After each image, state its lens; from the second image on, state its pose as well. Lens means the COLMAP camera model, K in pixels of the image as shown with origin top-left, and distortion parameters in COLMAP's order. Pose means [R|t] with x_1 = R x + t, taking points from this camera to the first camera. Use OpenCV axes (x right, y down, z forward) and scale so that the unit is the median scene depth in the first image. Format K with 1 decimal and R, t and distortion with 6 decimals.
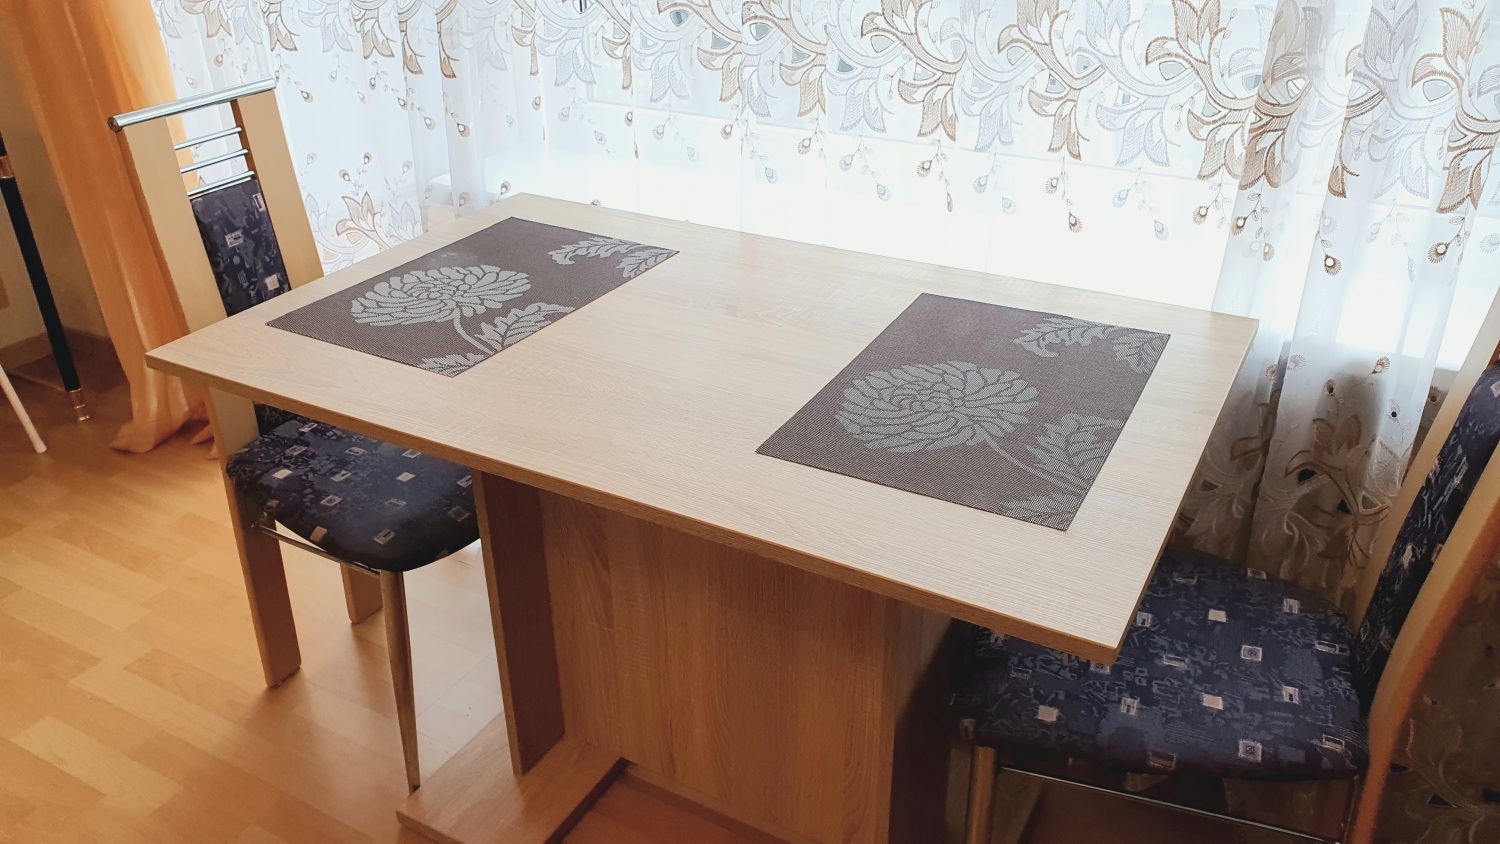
lens RADIAL K [[1177.5, 0, 745.1], [0, 1177.5, 422.9], [0, 0, 1]] dist [0.036547, -0.018877]
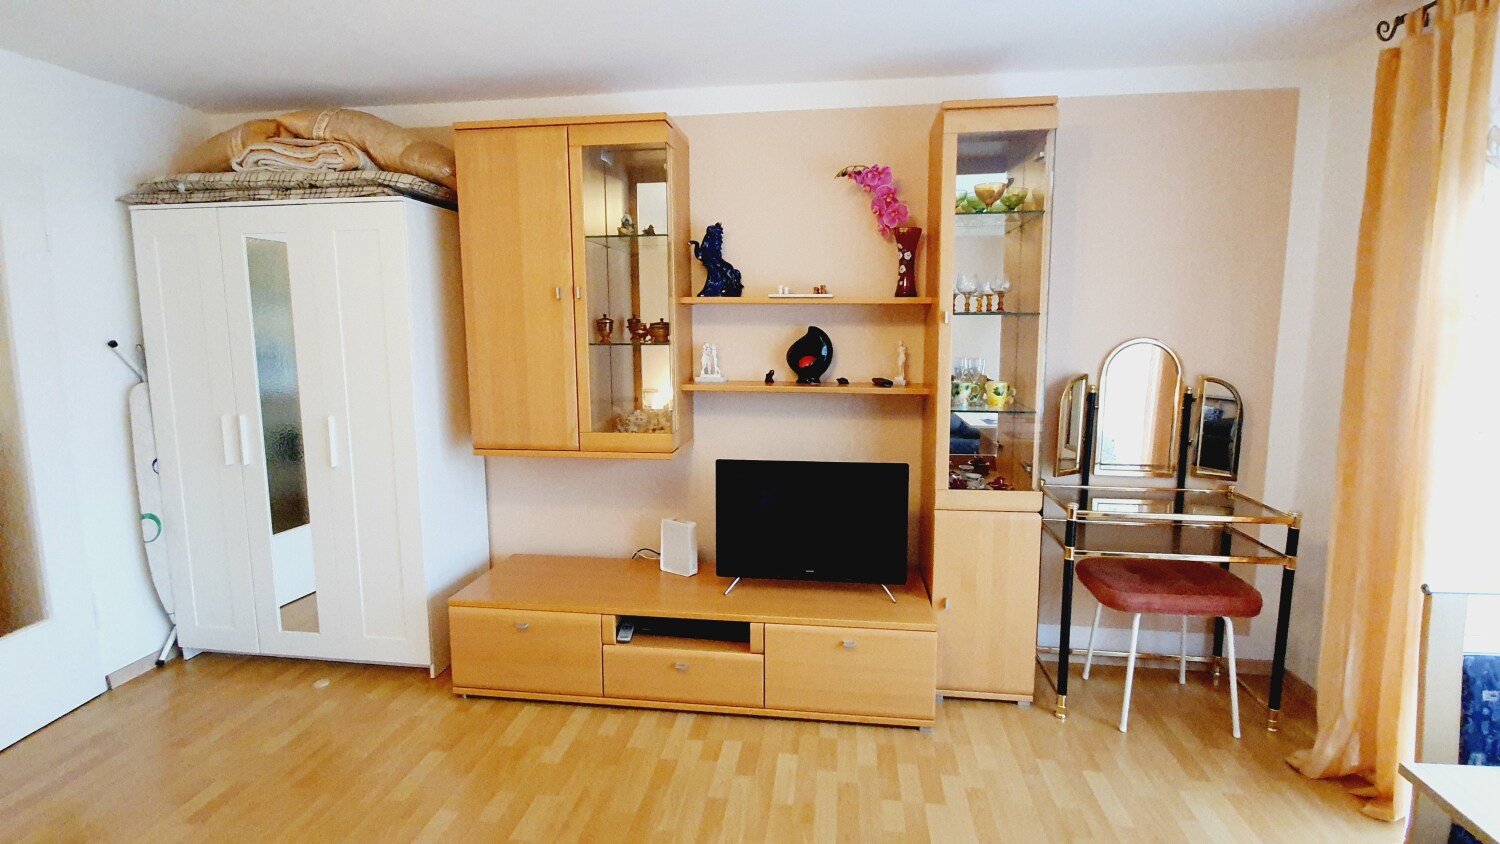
lens RADIAL K [[720.1, 0, 751.7], [0, 720.1, 410.4], [0, 0, 1]] dist [-0.000513, -0.004103]
pose [[0.380432, 0.127741, -0.915944, -0.045617], [-0.442637, 0.894754, -0.059061, -0.021352], [0.812000, 0.427900, 0.396935, -0.042141]]
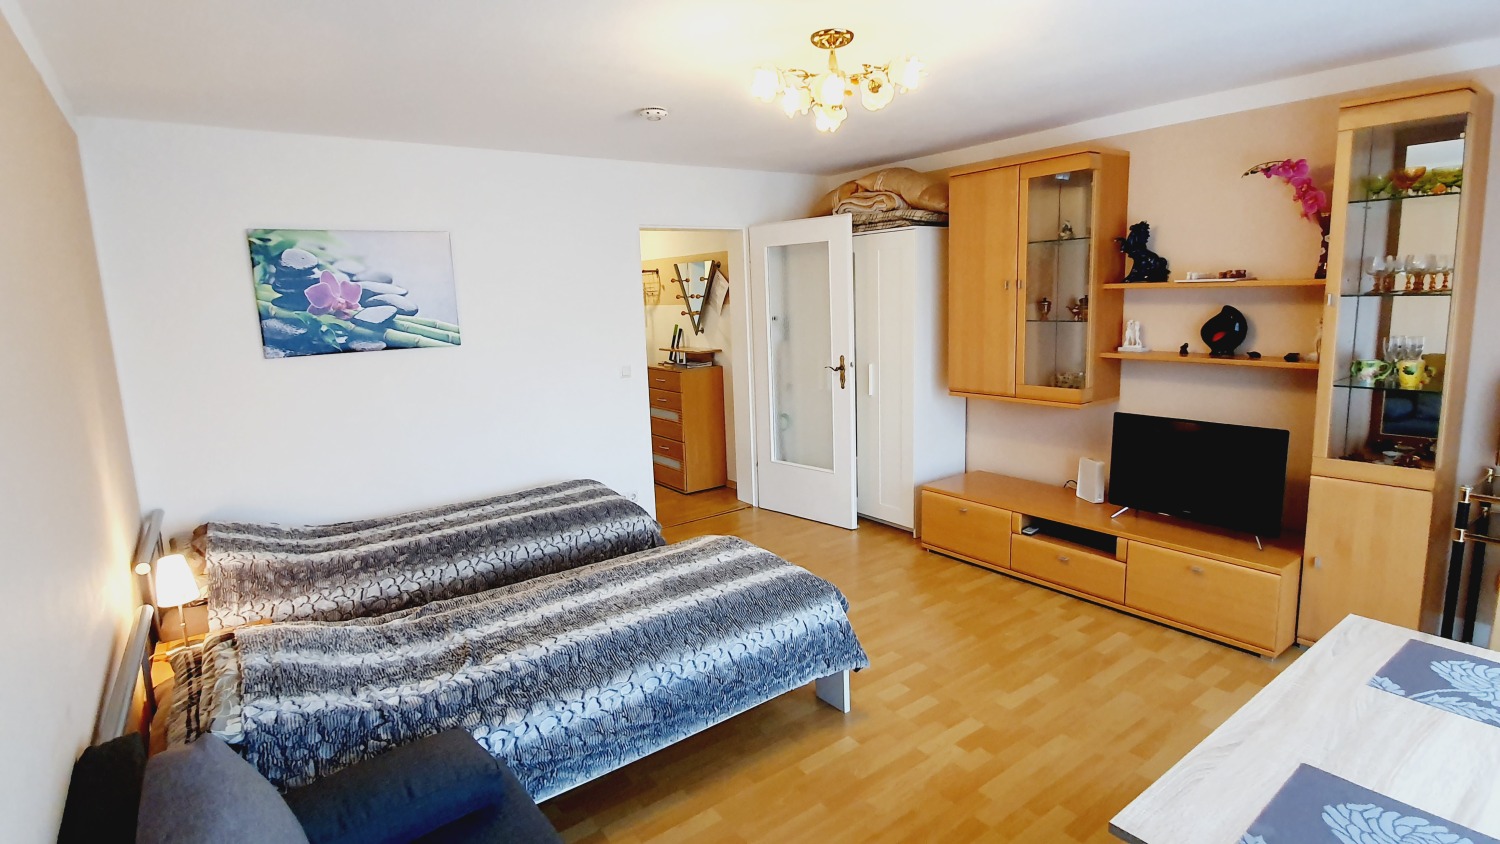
lens RADIAL K [[720.1, 0, 750.4], [0, 720.1, 419.0], [0, 0, 1]] dist [-0.000513, -0.004103]
pose [[-0.383210, 0.180247, -0.905904, 0.438615], [-0.408330, 0.846673, 0.341191, -0.159958], [0.828502, 0.500656, -0.250853, 0.135844]]
